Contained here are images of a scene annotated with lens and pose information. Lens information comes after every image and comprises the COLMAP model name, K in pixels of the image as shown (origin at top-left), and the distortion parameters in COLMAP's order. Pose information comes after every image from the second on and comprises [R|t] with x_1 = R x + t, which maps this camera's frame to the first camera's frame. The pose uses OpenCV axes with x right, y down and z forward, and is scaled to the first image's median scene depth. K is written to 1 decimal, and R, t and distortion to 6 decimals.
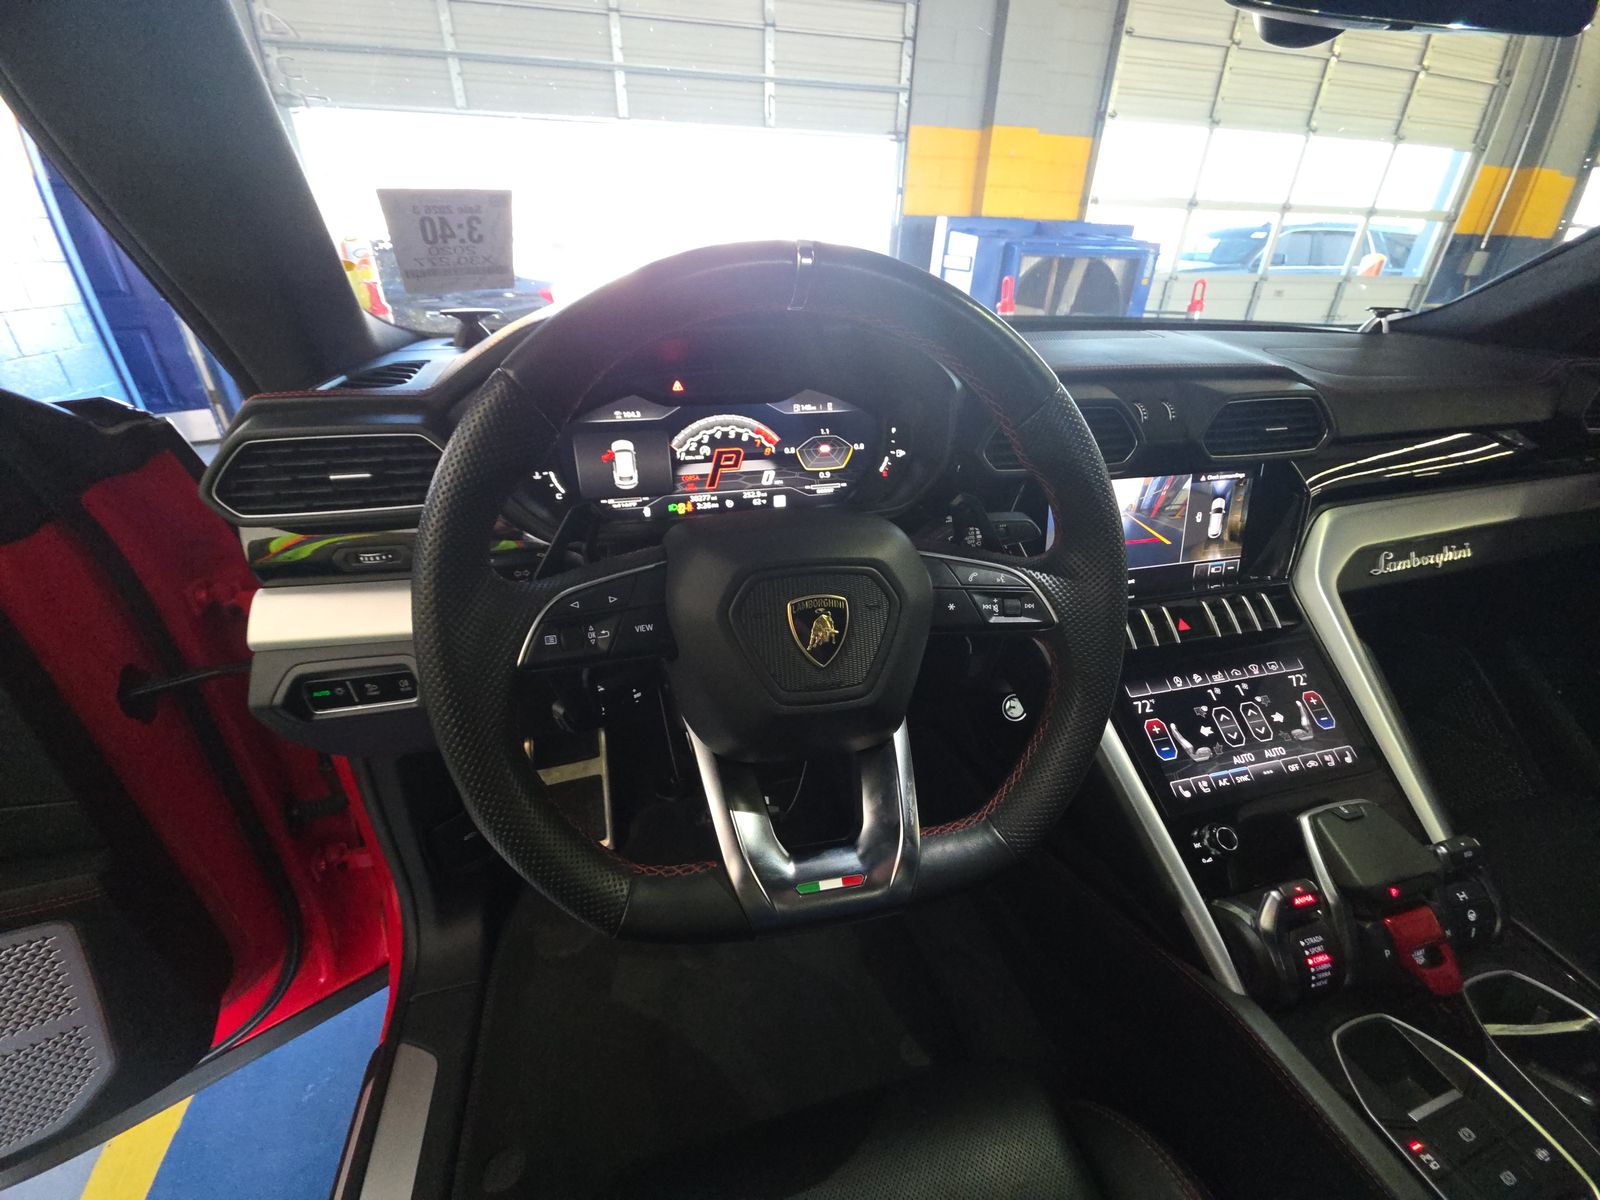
lens RADIAL K [[642.2, 0, 800.0], [0, 642.2, 600.0], [0, 0, 1]] dist [0.013445, -0.008903]
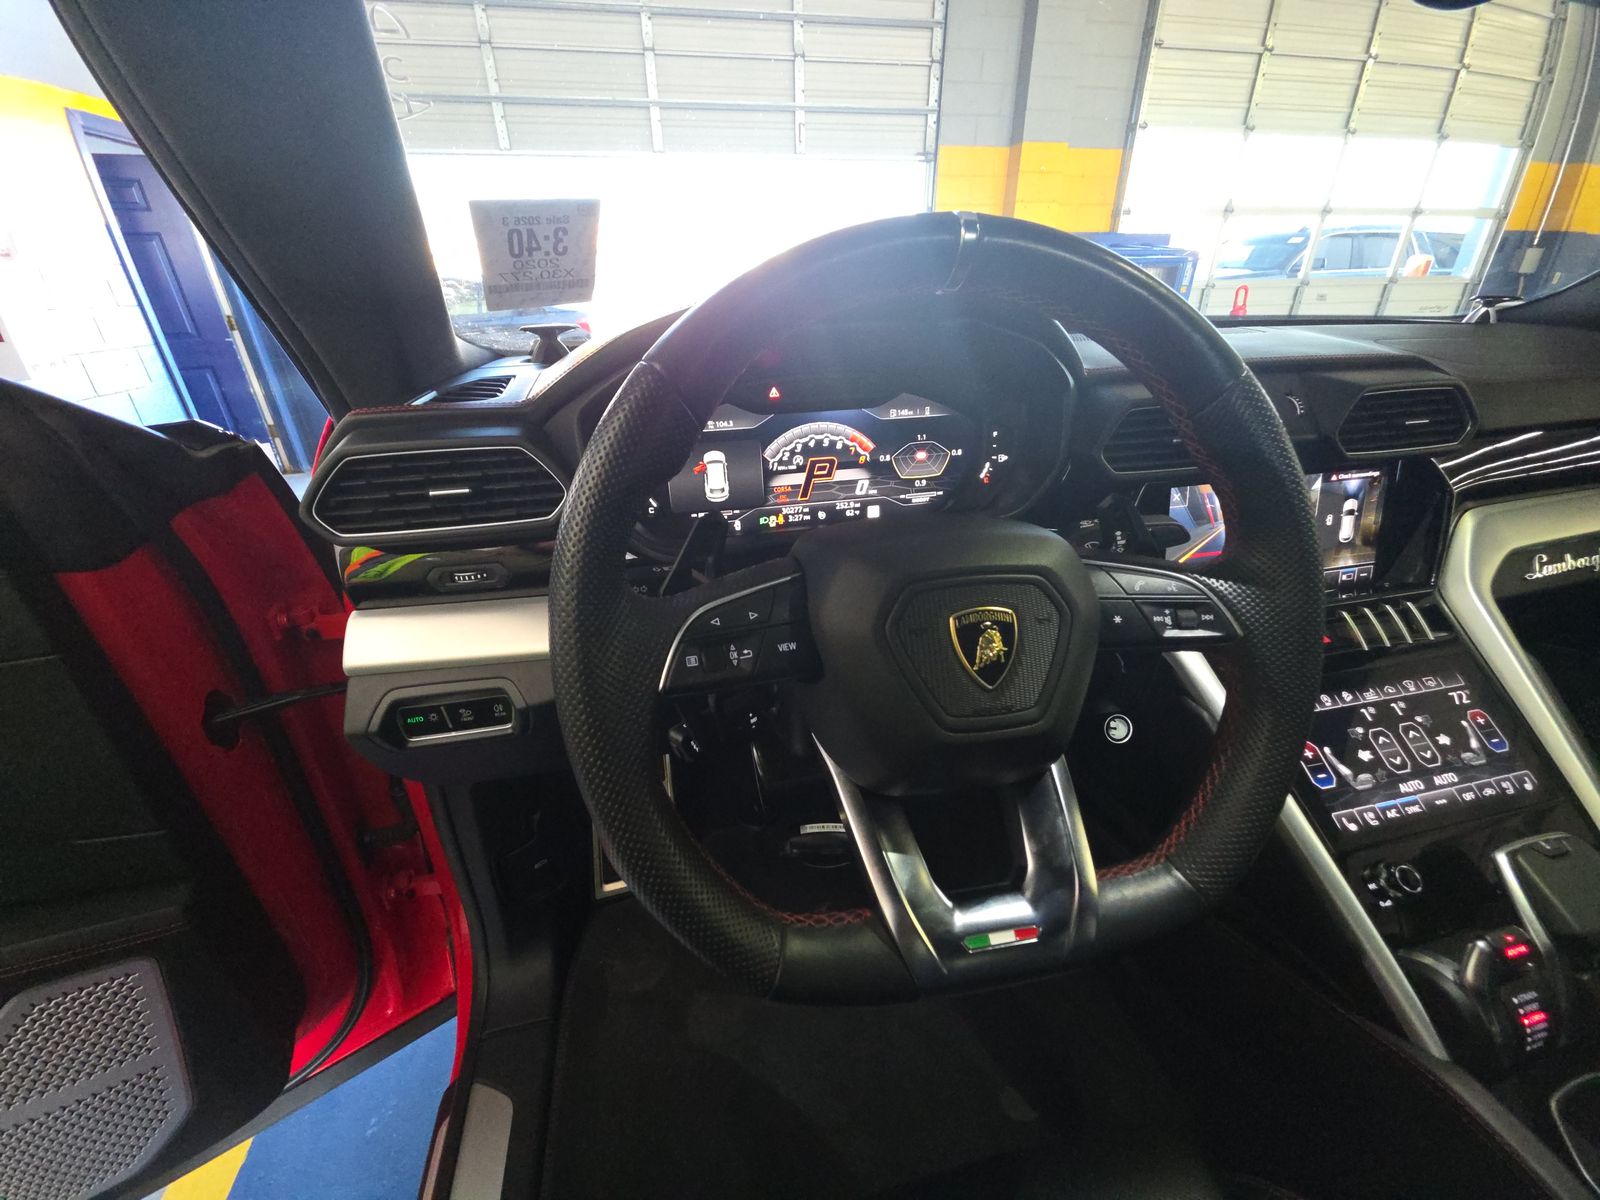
lens RADIAL K [[638.5, 0, 797.8], [0, 638.5, 600.4], [0, 0, 1]] dist [0.016317, -0.010460]
pose [[0.998829, -0.014518, -0.046160, -0.104840], [0.013198, 0.999499, -0.028757, 0.002612], [0.046555, 0.028114, 0.998520, 0.059127]]
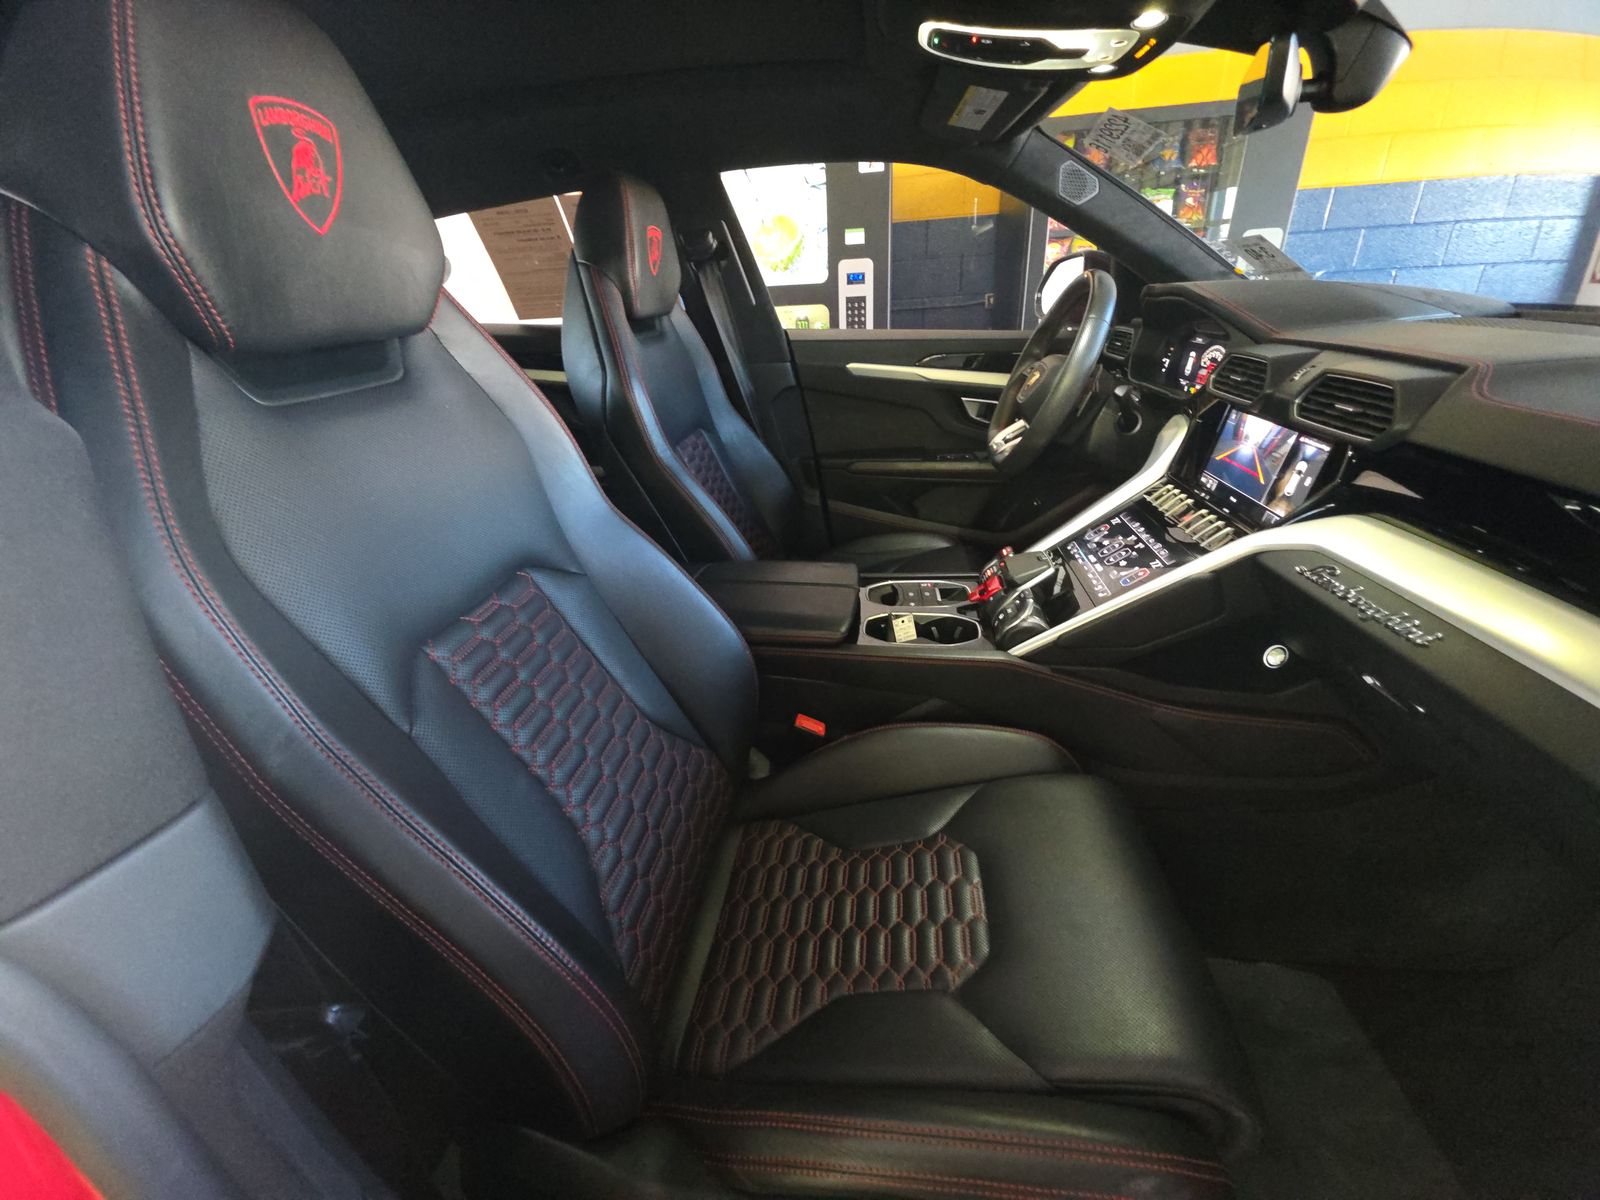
lens RADIAL K [[638.5, 0, 797.8], [0, 638.5, 600.4], [0, 0, 1]] dist [0.016317, -0.010460]
pose [[-0.378622, 0.410197, -0.829689, 2.221337], [-0.385654, 0.744983, 0.544309, -0.270093], [0.841377, 0.526060, -0.123873, 0.553513]]
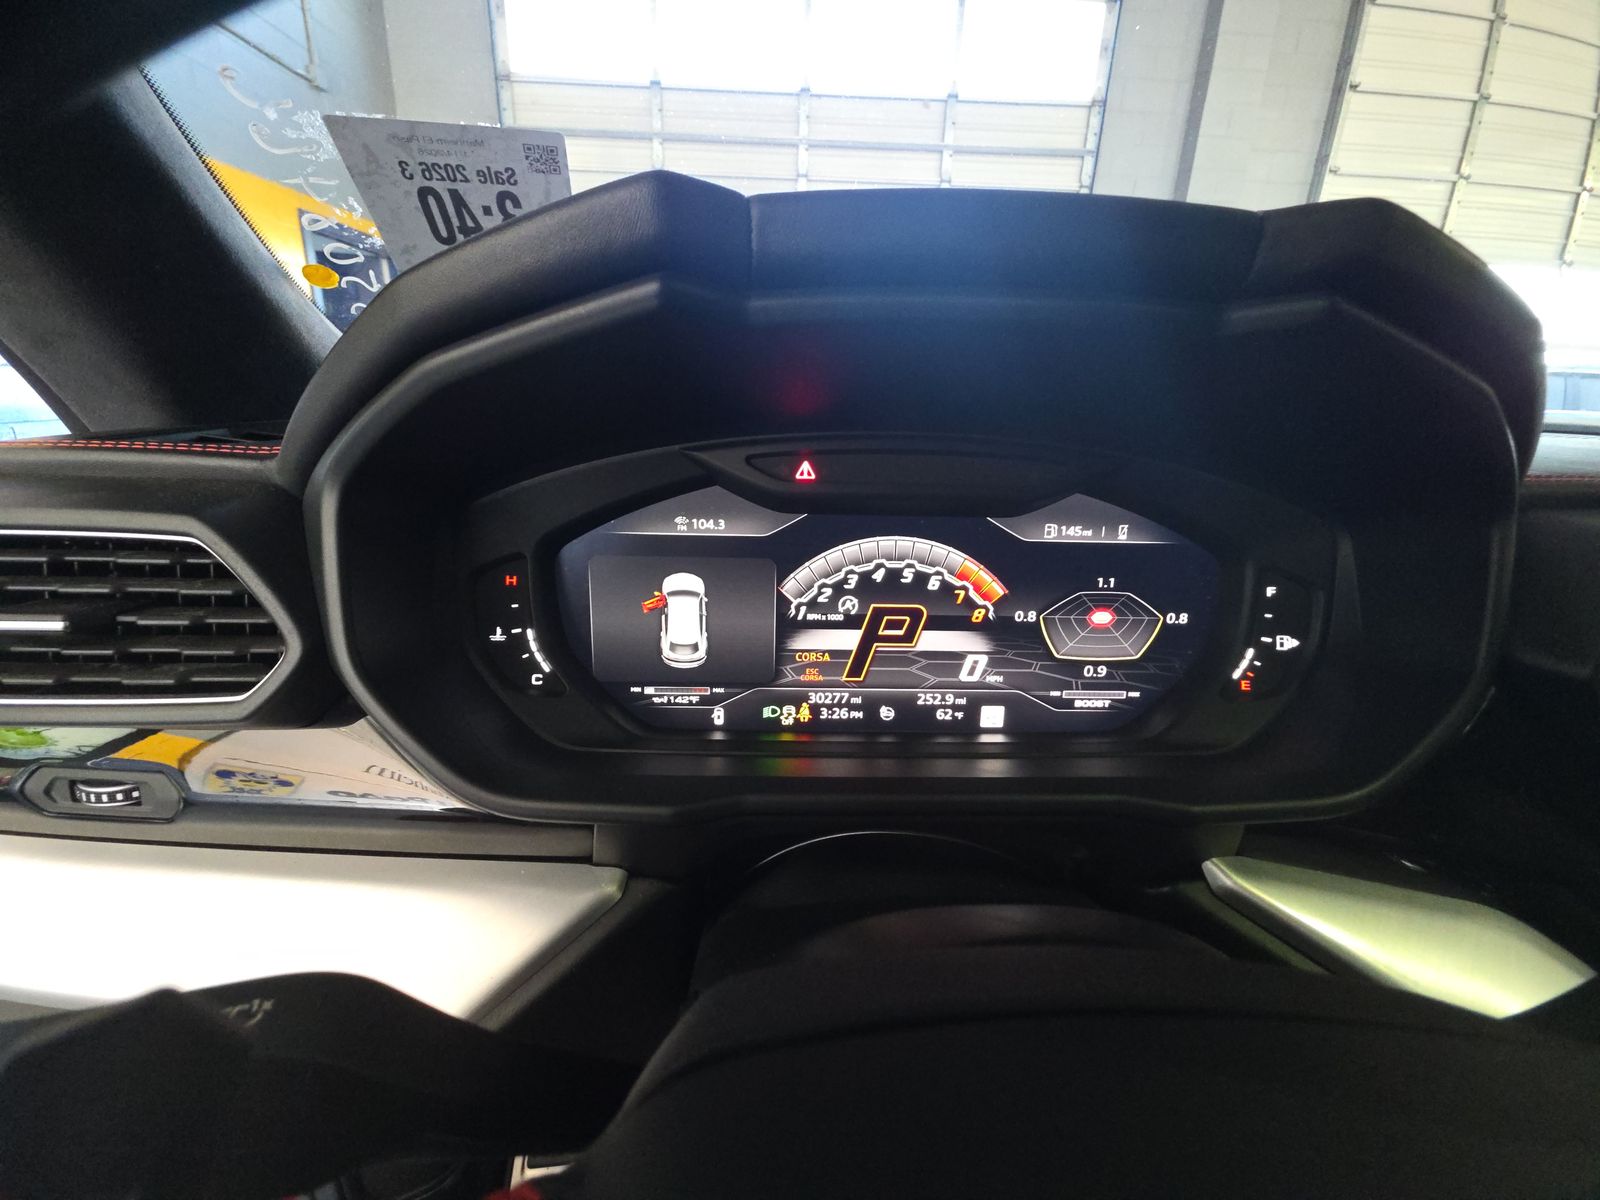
lens RADIAL K [[638.5, 0, 797.8], [0, 638.5, 600.4], [0, 0, 1]] dist [0.016317, -0.010460]
pose [[0.975449, 0.081093, -0.204751, -0.084802], [-0.116360, 0.979143, -0.166549, -0.147594], [0.186974, 0.186285, 0.964541, 0.517441]]
